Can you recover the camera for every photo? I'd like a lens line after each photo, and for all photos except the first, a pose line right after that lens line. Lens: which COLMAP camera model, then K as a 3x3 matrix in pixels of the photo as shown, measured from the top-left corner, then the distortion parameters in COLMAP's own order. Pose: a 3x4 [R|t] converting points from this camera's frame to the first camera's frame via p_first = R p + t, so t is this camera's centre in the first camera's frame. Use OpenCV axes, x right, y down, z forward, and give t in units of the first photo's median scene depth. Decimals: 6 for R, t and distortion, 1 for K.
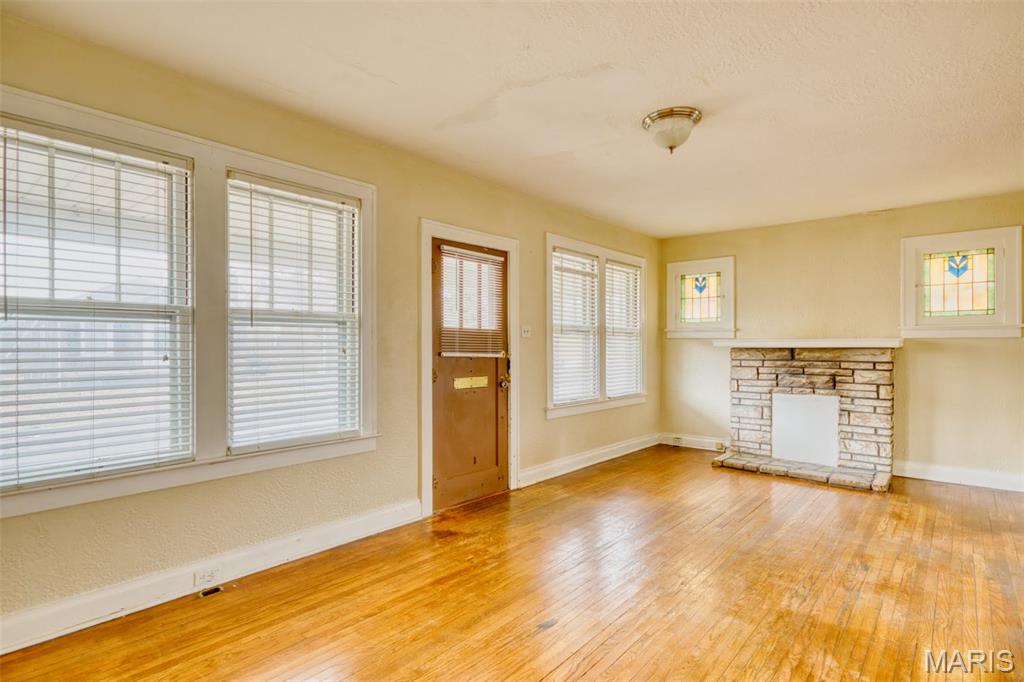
lens RADIAL K [[529.9, 0, 515.6], [0, 529.9, 346.5], [0, 0, 1]] dist [0.037581, 0.000168]
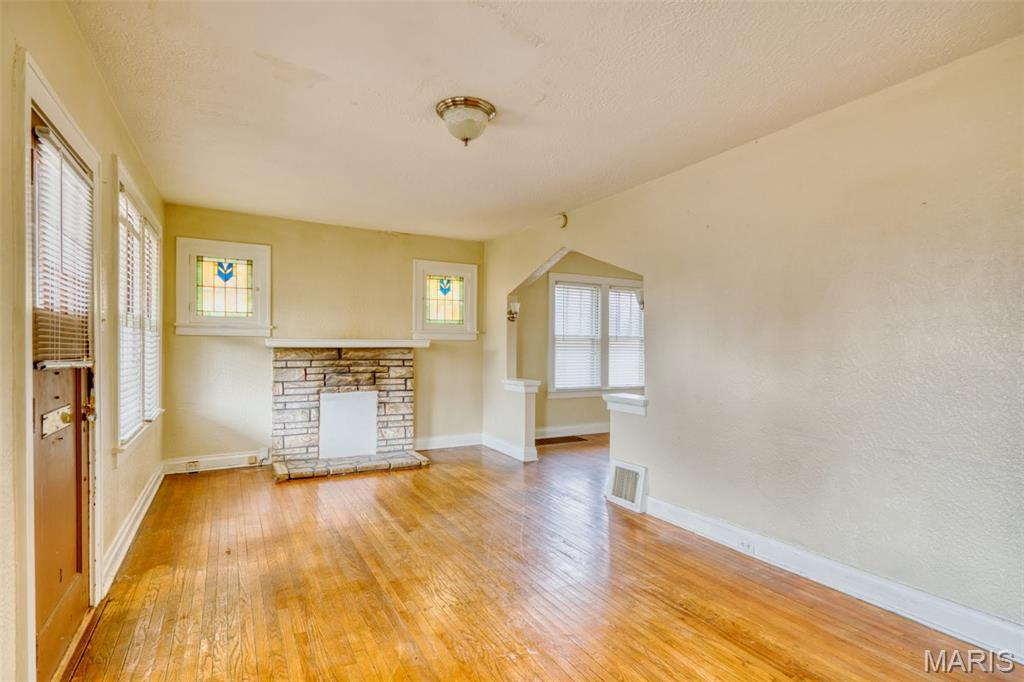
lens RADIAL K [[529.9, 0, 515.6], [0, 529.9, 346.5], [0, 0, 1]] dist [0.037581, 0.000168]
pose [[0.358630, -0.000851, 0.933480, -0.330987], [-0.004938, 0.999984, 0.002809, -0.004242], [-0.933467, -0.005617, 0.358620, 0.335288]]
